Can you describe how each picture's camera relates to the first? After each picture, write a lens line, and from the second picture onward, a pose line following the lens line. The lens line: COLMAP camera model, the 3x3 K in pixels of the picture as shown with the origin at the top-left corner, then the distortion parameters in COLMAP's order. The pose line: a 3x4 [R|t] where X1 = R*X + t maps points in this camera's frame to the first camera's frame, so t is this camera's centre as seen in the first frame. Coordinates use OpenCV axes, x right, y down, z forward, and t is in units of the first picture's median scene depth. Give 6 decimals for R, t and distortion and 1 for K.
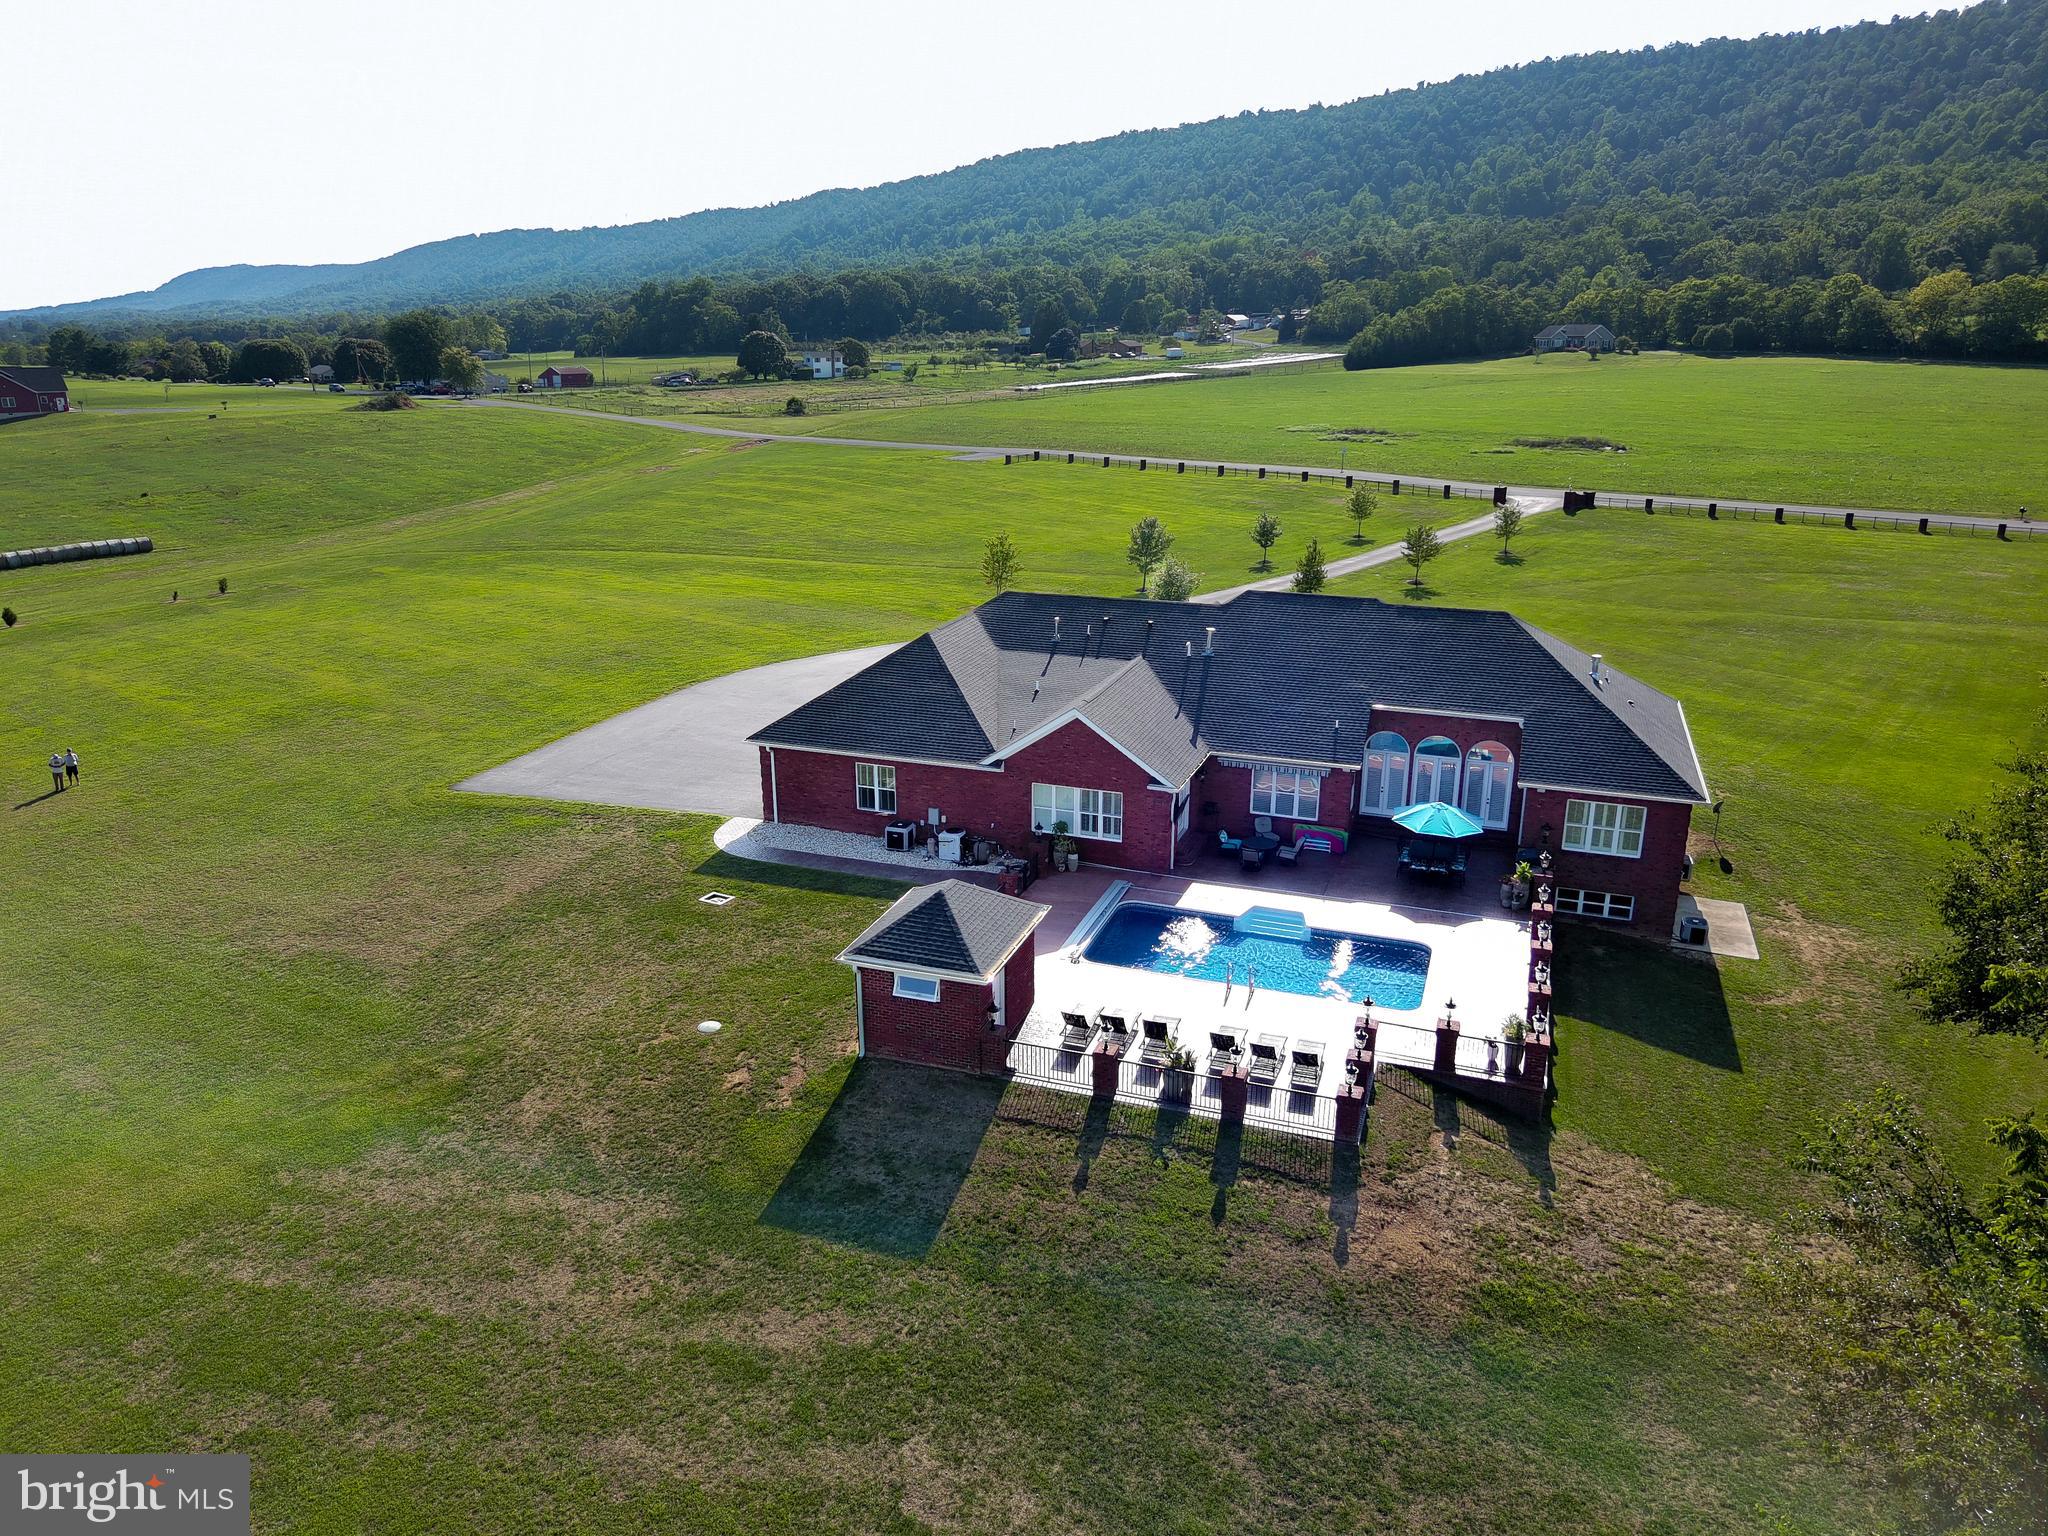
lens RADIAL K [[1416.8, 0, 1018.3], [0, 1416.8, 730.0], [0, 0, 1]] dist [0.009652, 0.003150]
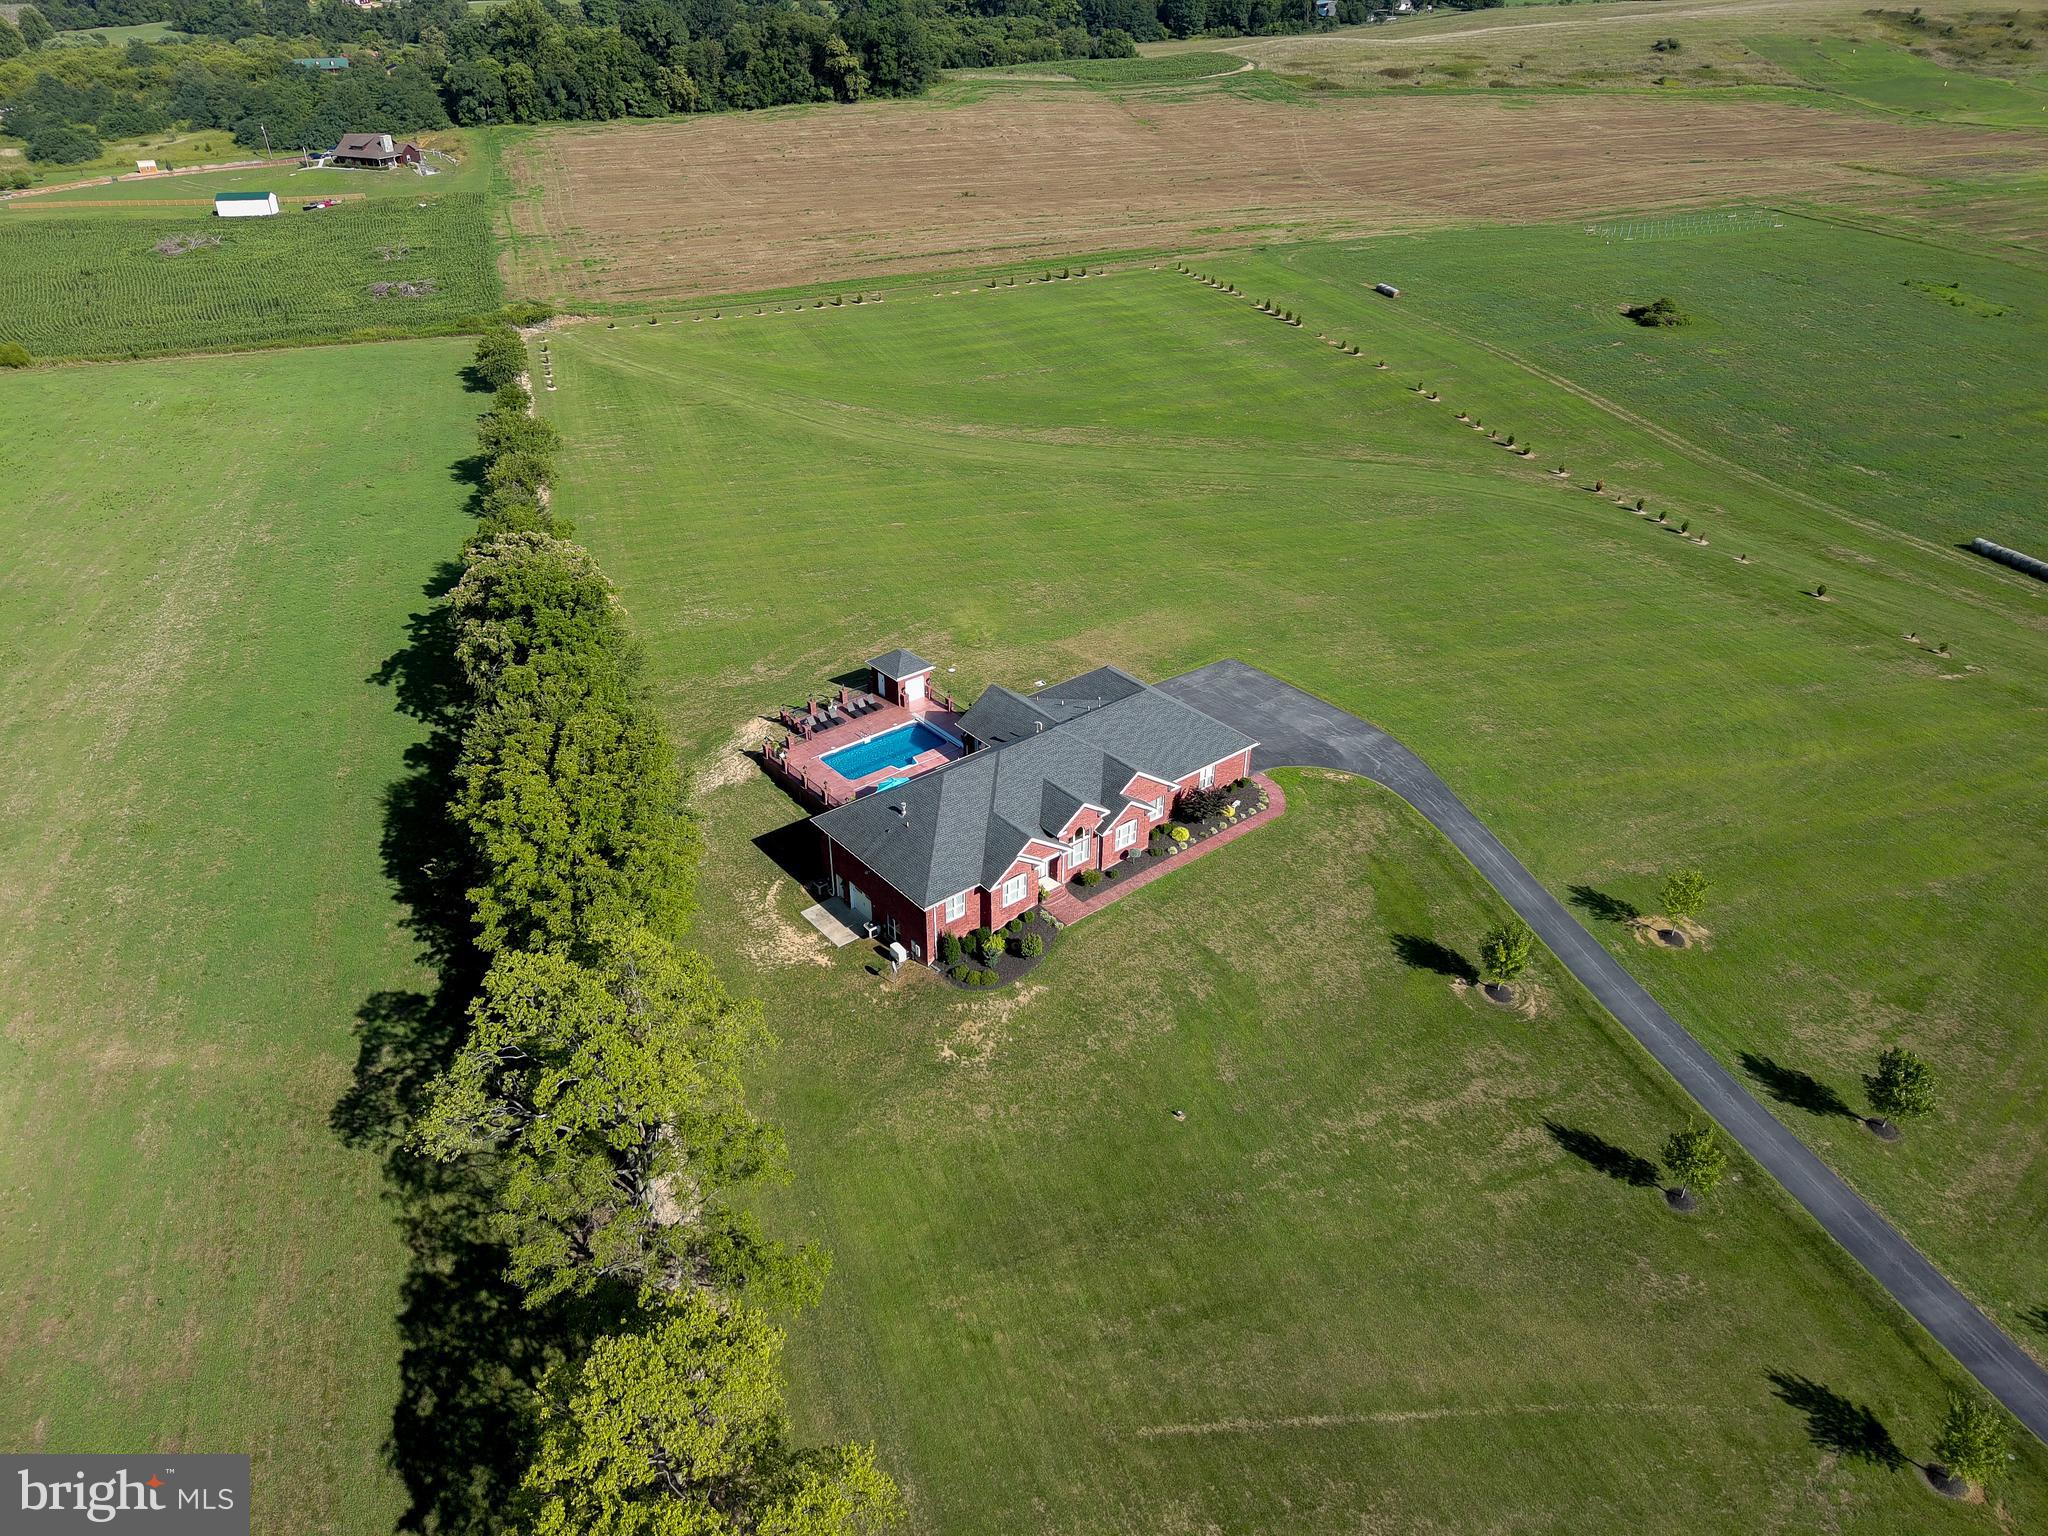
lens RADIAL K [[1386.0, 0, 1020.1], [0, 1386.0, 769.4], [0, 0, 1]] dist [0.030946, -0.022702]
pose [[-0.504181, 0.447236, -0.738771, 1.918798], [-0.241597, 0.748254, 0.617857, -1.446238], [0.829116, 0.489997, -0.269204, 1.852363]]
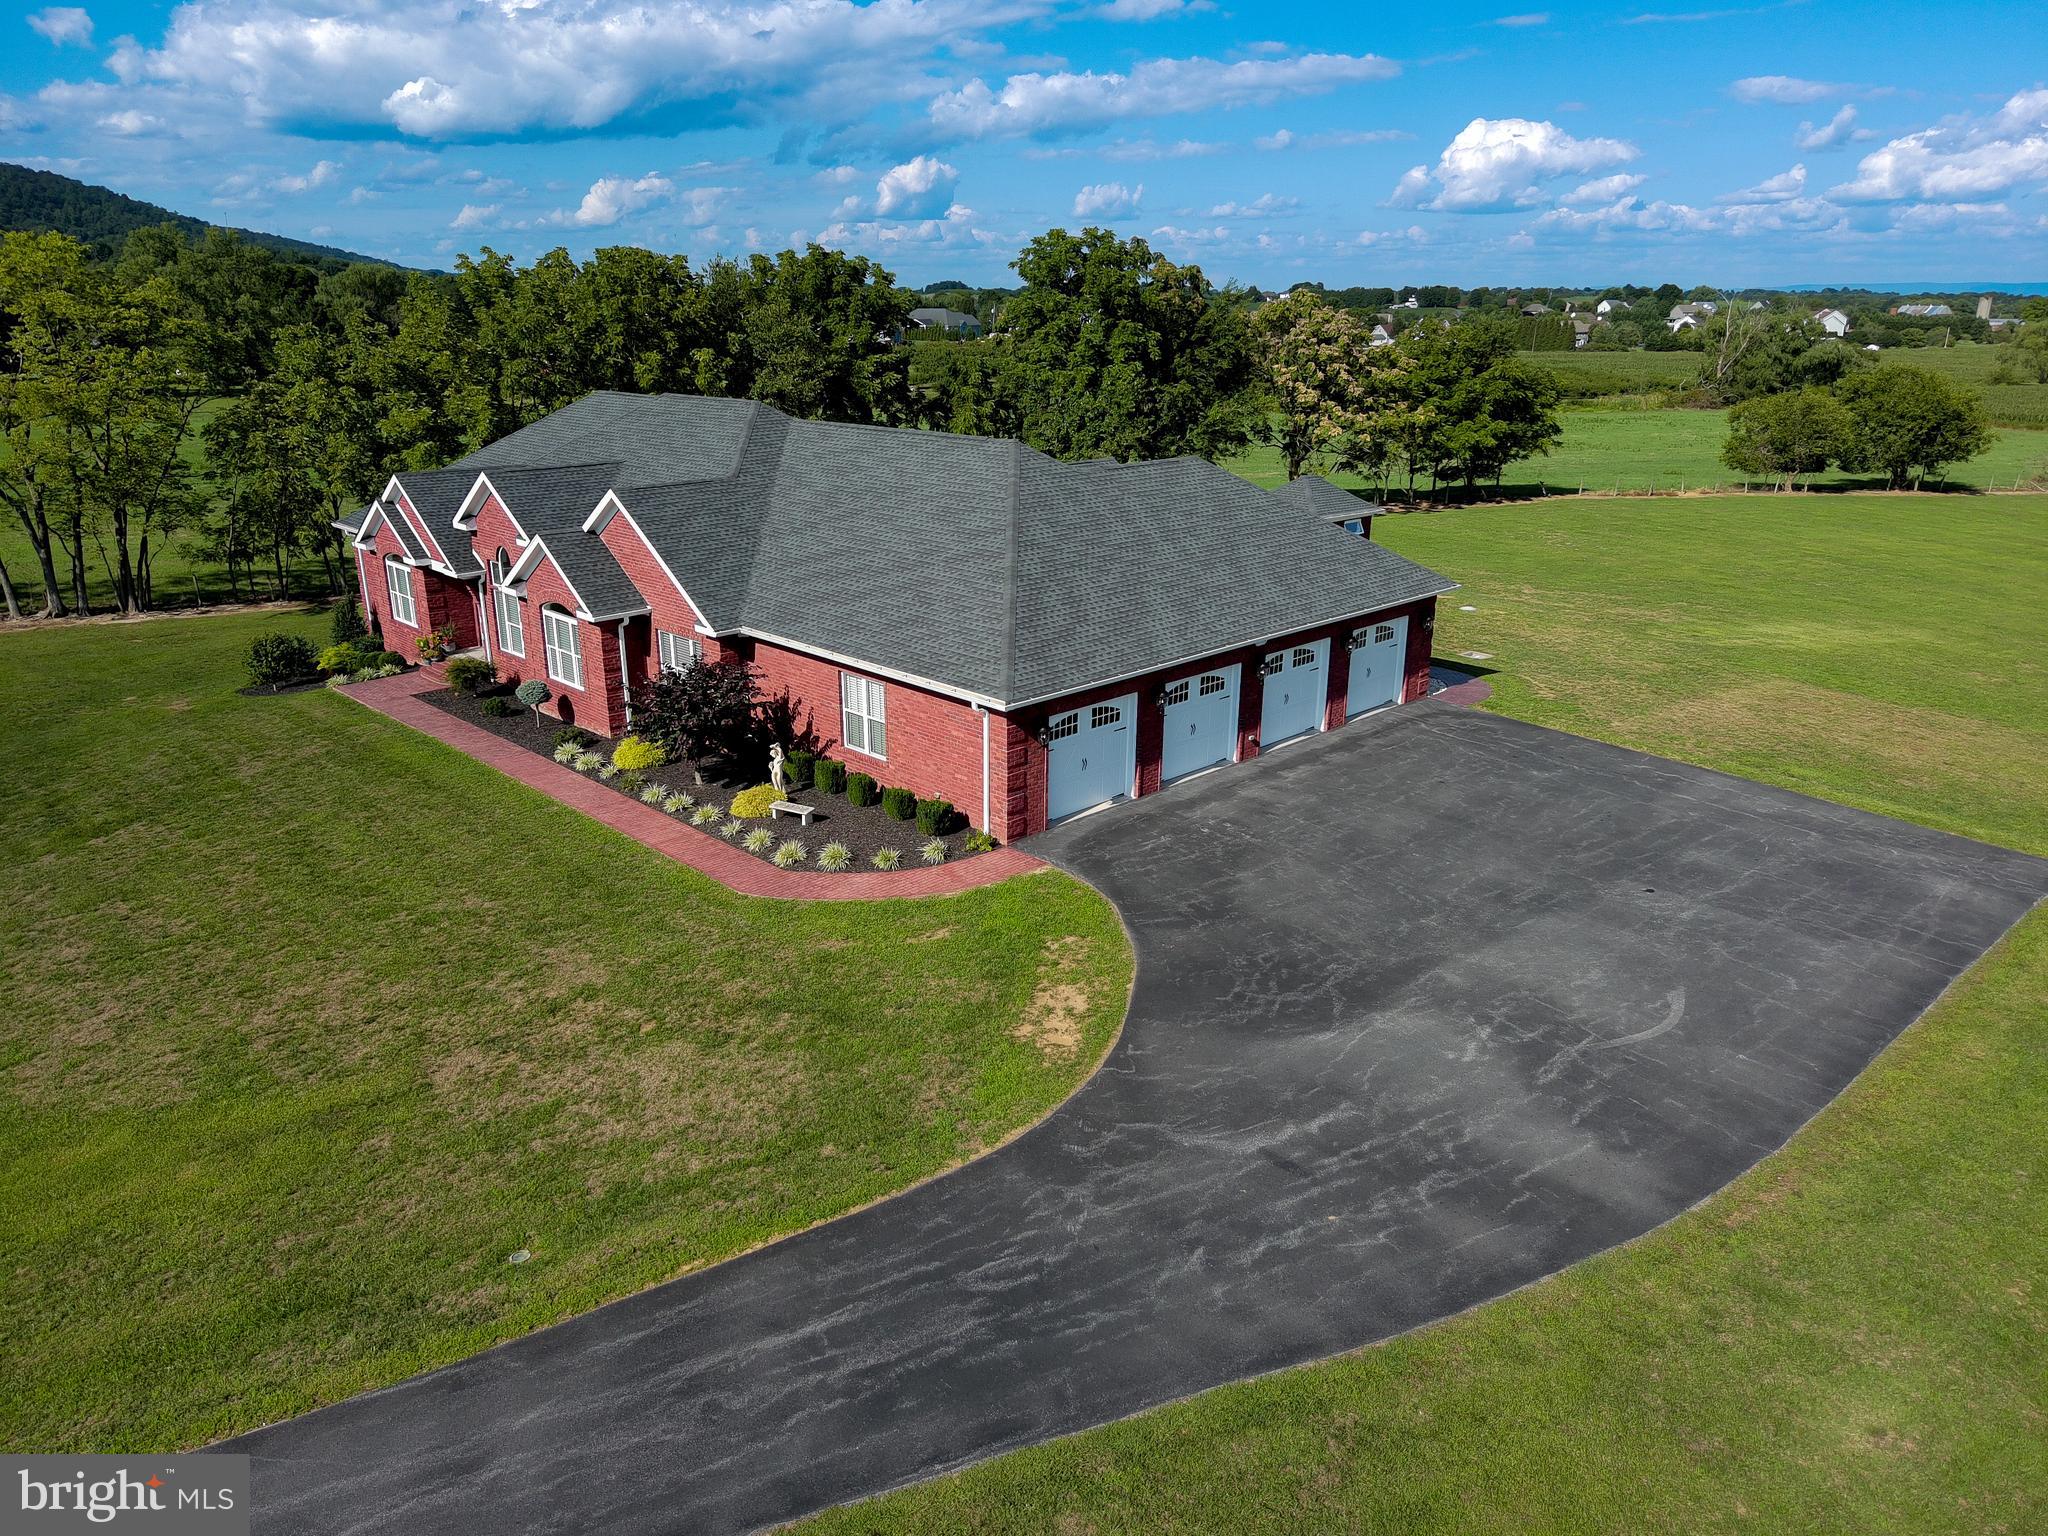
lens RADIAL K [[1385.9, 0, 1024.0], [0, 1385.9, 768.0], [0, 0, 1]] dist [0.041933, -0.046291]
pose [[-0.904165, -0.136771, 0.404696, -0.348812], [0.117021, 0.831821, 0.542569, -0.395026], [-0.410842, 0.537930, -0.736098, 1.981120]]
